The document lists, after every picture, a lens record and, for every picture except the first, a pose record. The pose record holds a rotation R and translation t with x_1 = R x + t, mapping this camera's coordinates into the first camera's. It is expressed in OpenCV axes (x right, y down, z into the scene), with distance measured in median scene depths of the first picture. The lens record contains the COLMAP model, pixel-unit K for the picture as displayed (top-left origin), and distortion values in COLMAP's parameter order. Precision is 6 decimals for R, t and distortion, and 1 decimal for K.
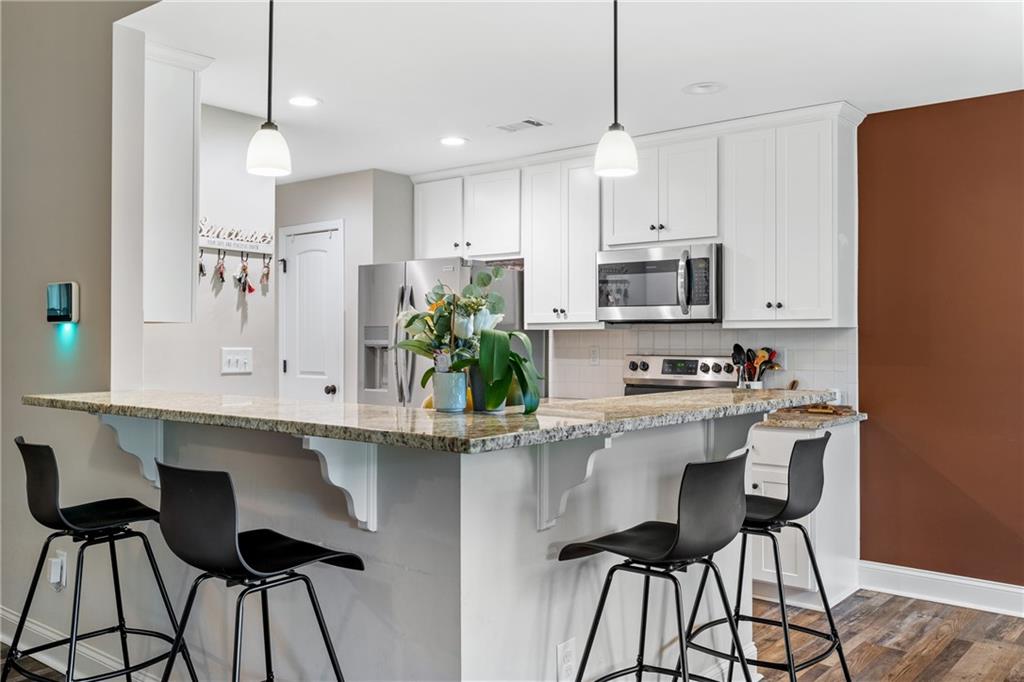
lens RADIAL K [[873.9, 0, 512.0], [0, 873.9, 341.0], [0, 0, 1]] dist [0.023173, -0.000215]
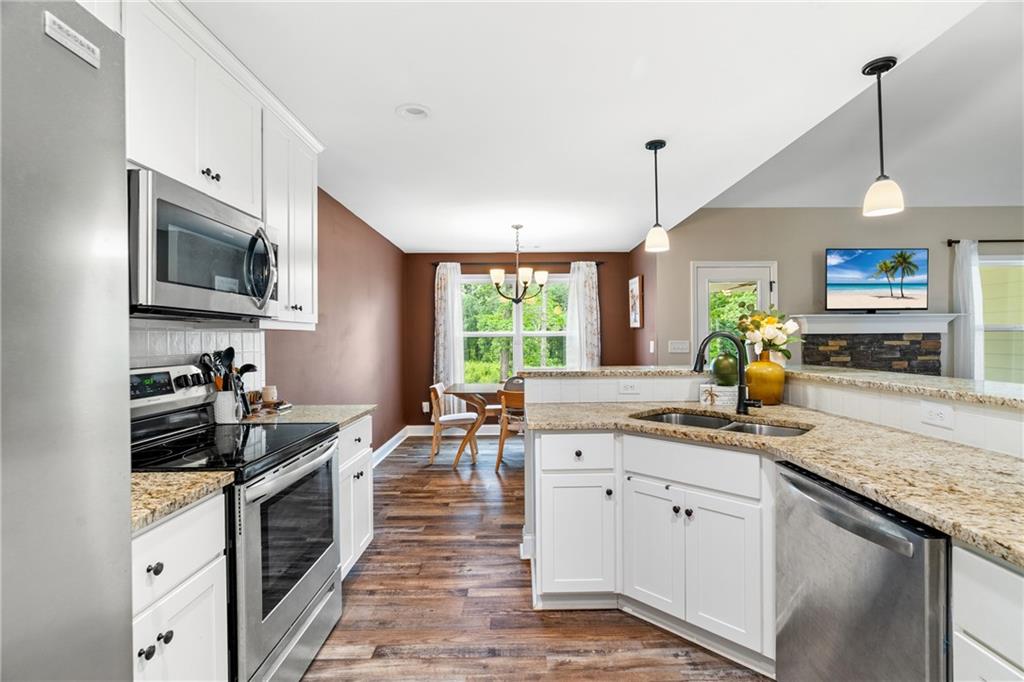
lens RADIAL K [[463.2, 0, 521.2], [0, 463.2, 339.4], [0, 0, 1]] dist [-0.001775, 0.000139]
pose [[-0.642202, 0.006015, 0.766512, -0.272114], [0.009984, 0.999950, 0.000518, -0.001516], [-0.766470, 0.007985, -0.642230, 1.108300]]
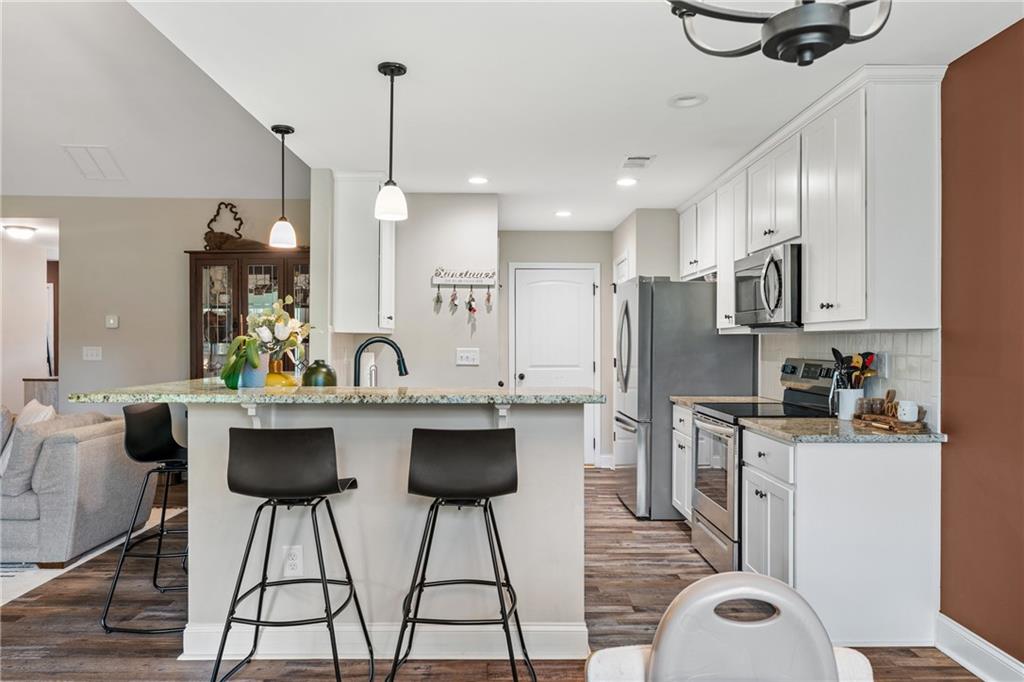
lens RADIAL K [[681.3, 0, 505.1], [0, 681.3, 347.4], [0, 0, 1]] dist [0.002492, 0.000493]
pose [[0.641920, 0.005522, -0.766752, 0.608370], [-0.002103, 0.999983, 0.005441, -0.000438], [0.766769, -0.001880, 0.641921, 0.276456]]
